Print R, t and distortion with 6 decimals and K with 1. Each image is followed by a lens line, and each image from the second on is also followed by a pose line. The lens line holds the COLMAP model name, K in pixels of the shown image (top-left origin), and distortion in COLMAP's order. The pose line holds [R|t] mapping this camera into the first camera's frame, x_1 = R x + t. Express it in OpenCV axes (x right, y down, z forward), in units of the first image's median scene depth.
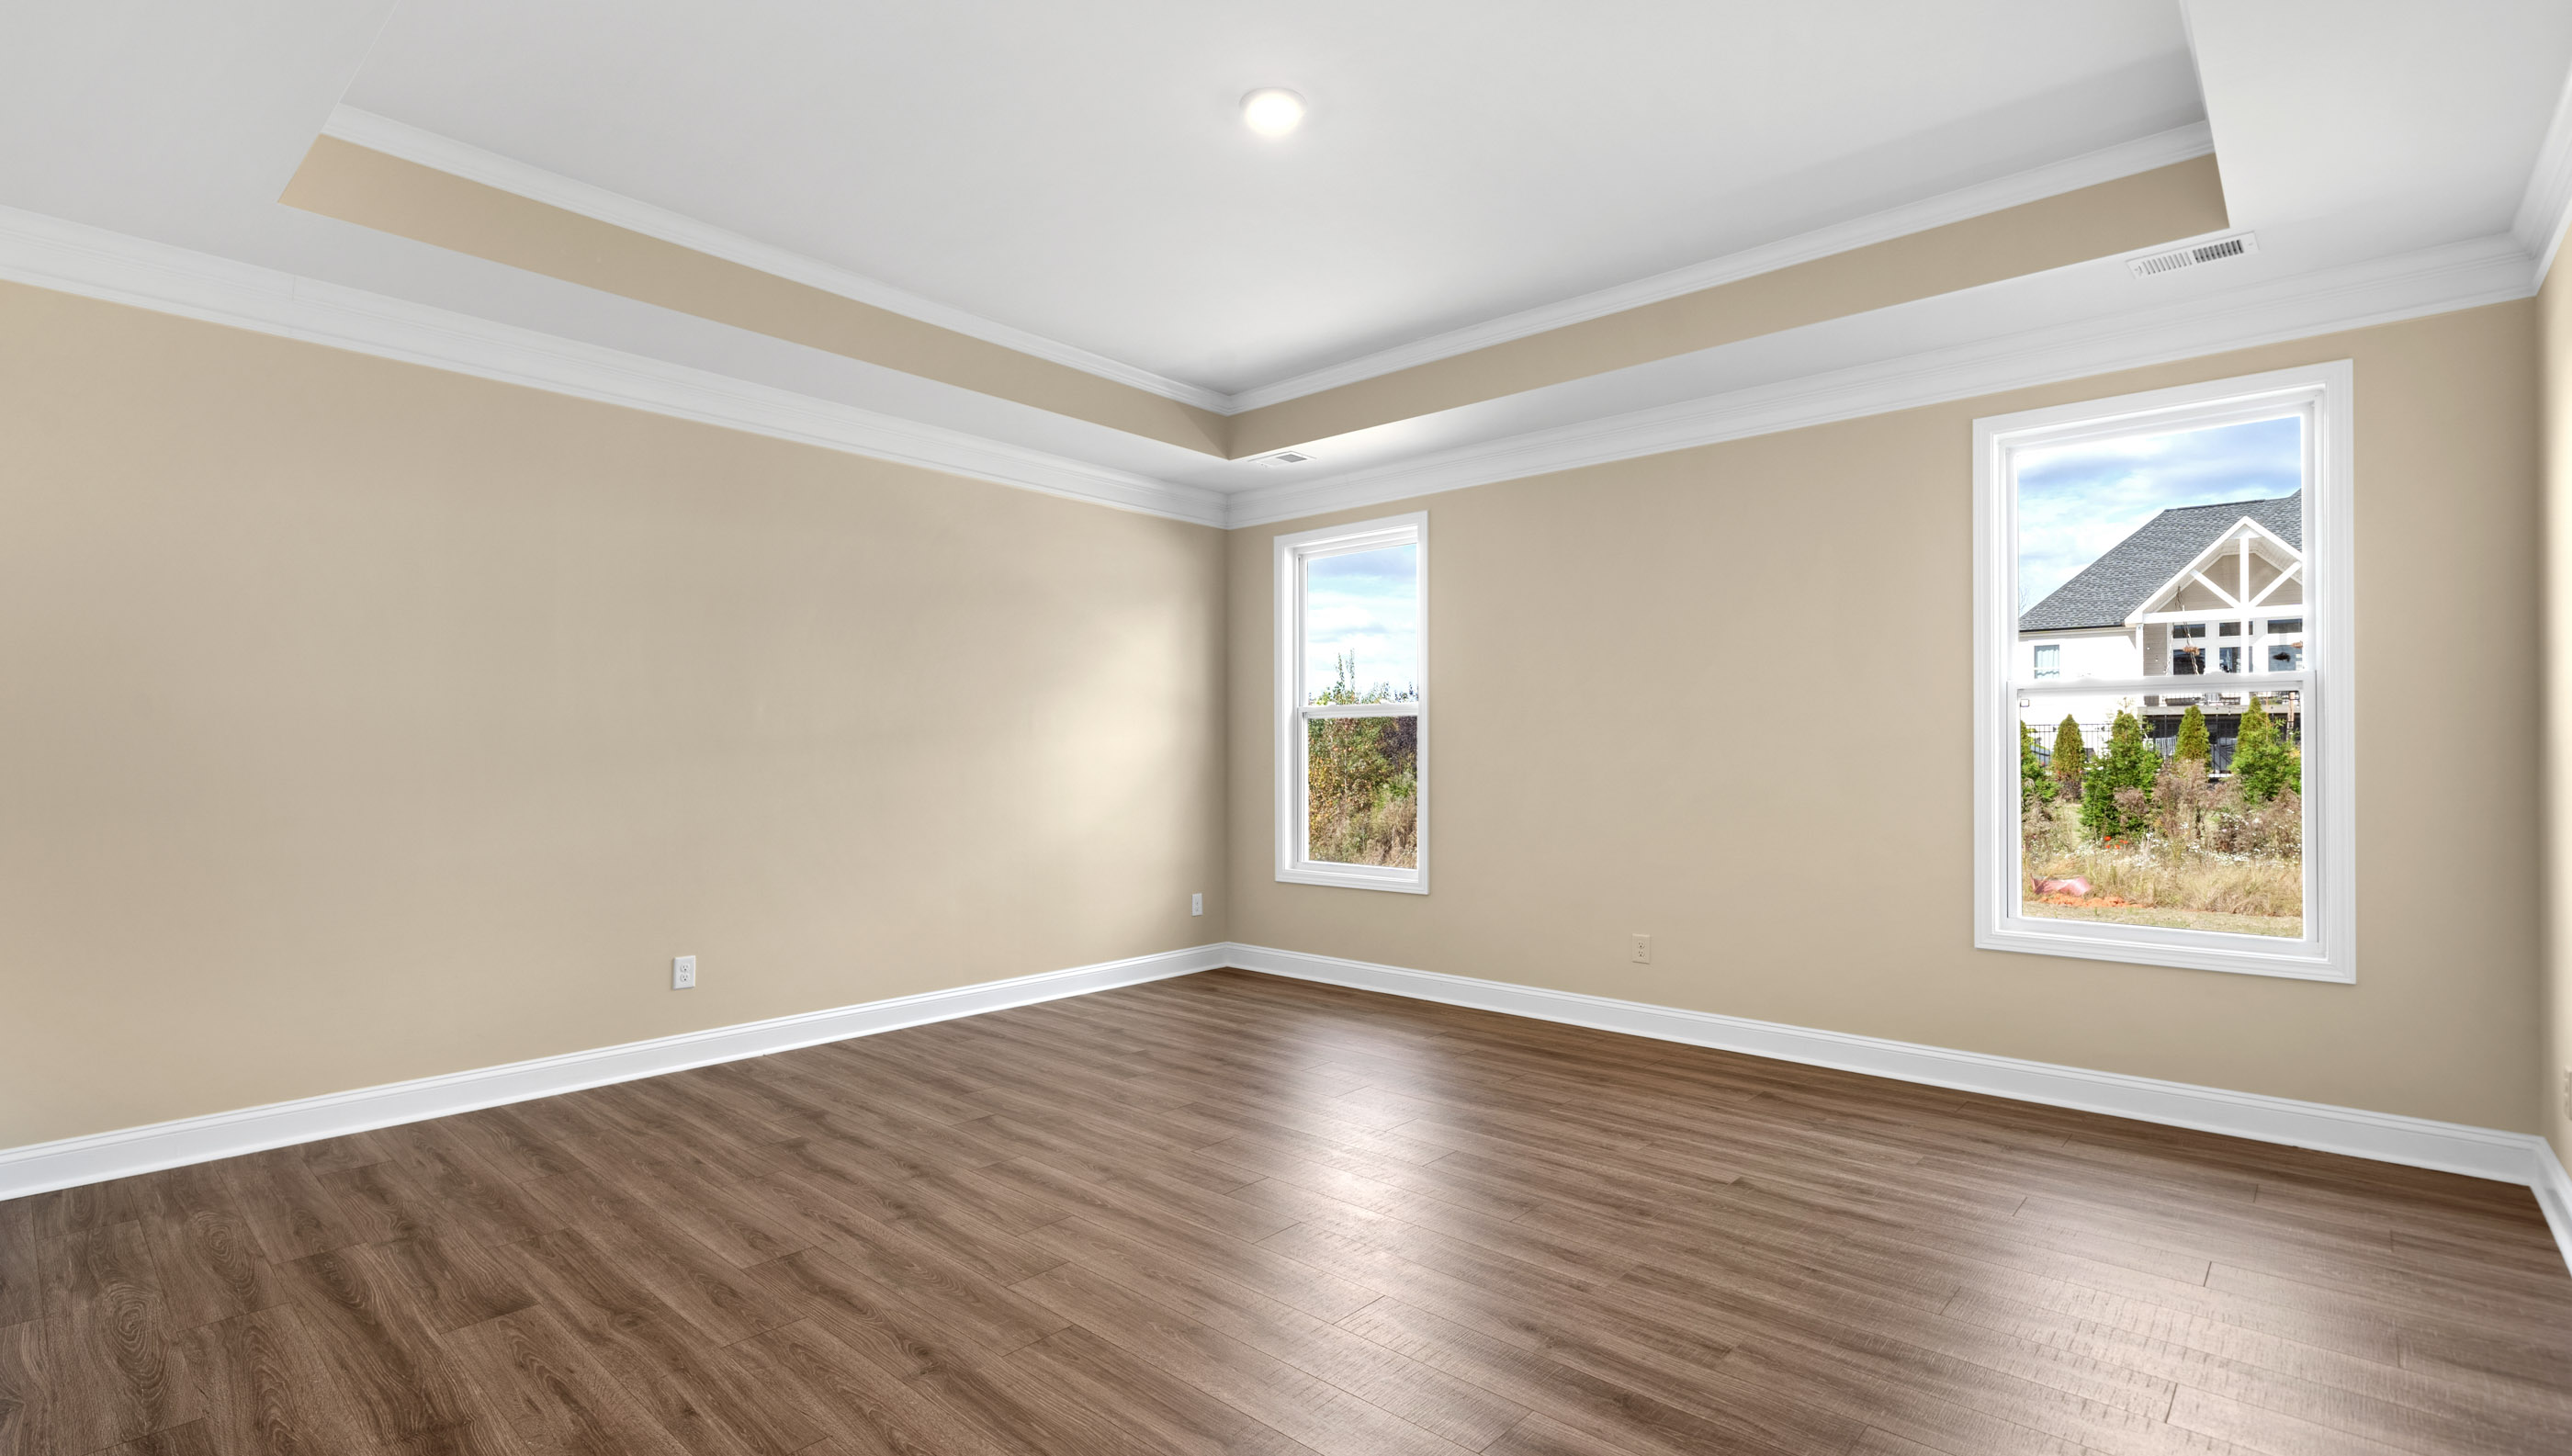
lens RADIAL K [[1185.5, 0, 1293.7], [0, 1185.5, 751.8], [0, 0, 1]] dist [0.005176, -0.000388]
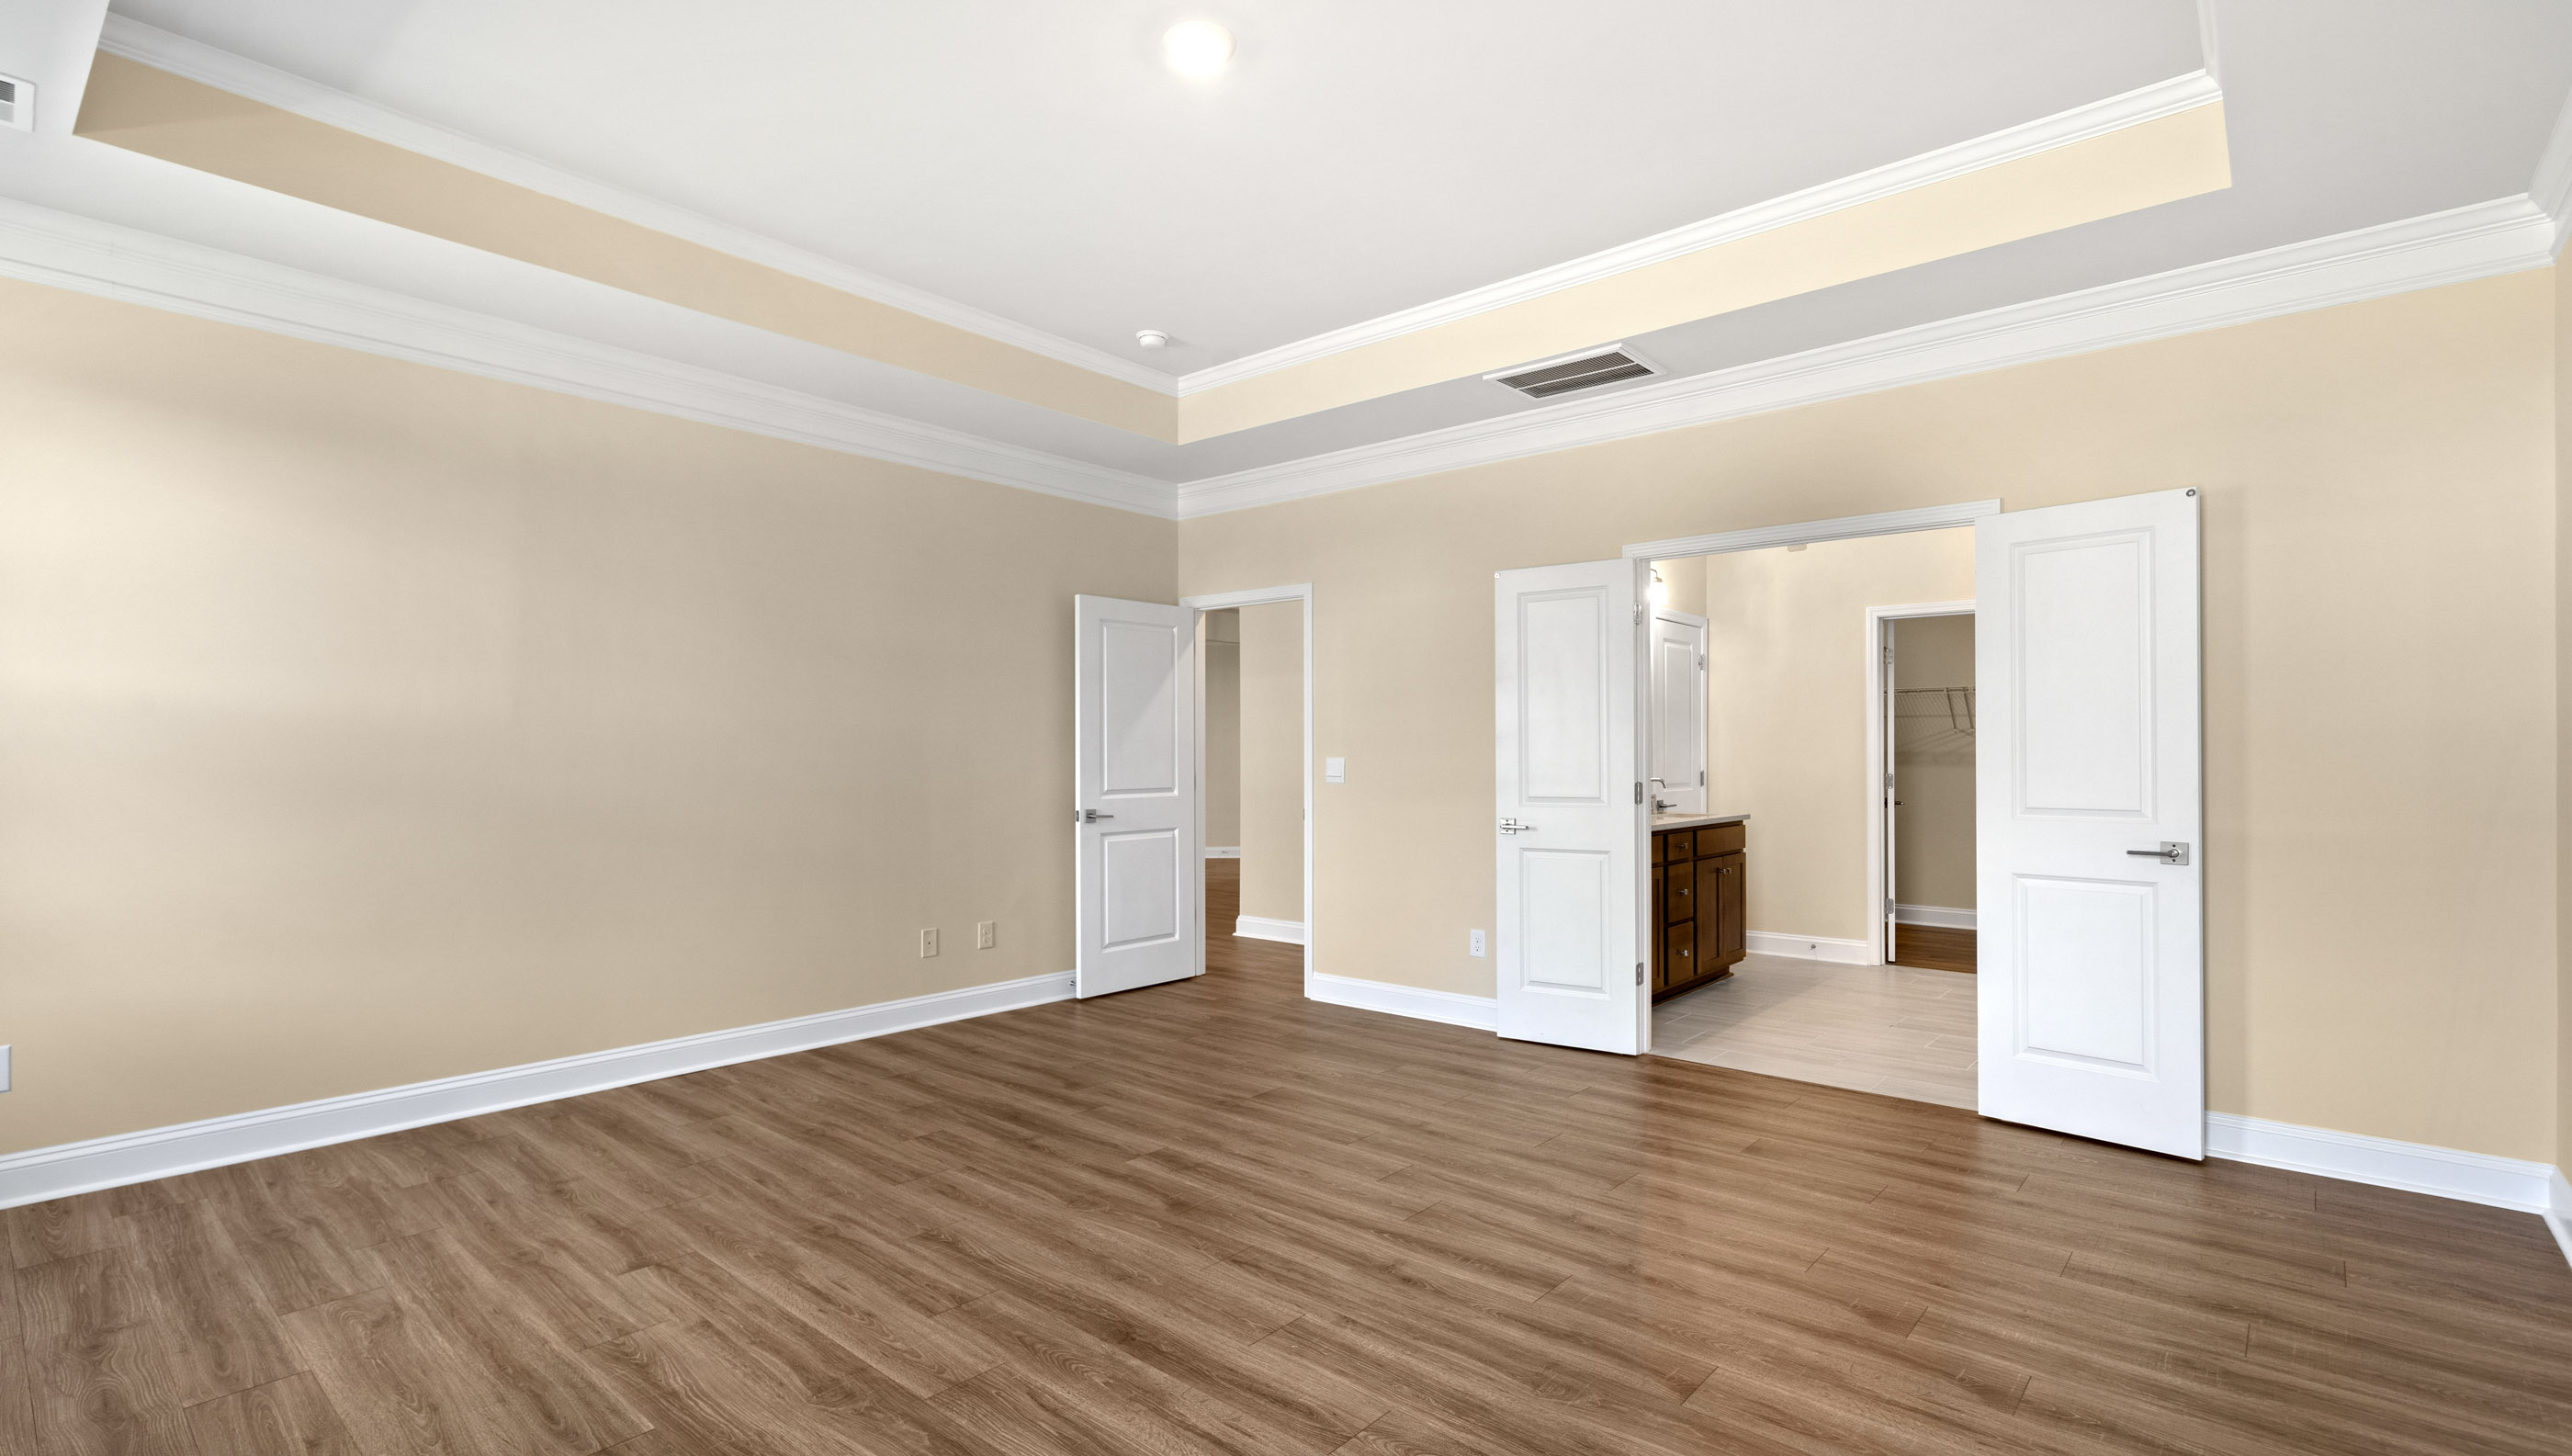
lens RADIAL K [[1185.5, 0, 1304.7], [0, 1185.5, 748.8], [0, 0, 1]] dist [0.005176, -0.000388]
pose [[-0.999666, -0.000649, -0.025838, -0.066188], [-0.000421, 0.999961, -0.008854, 0.004691], [0.025843, -0.008840, -0.999627, 1.693340]]
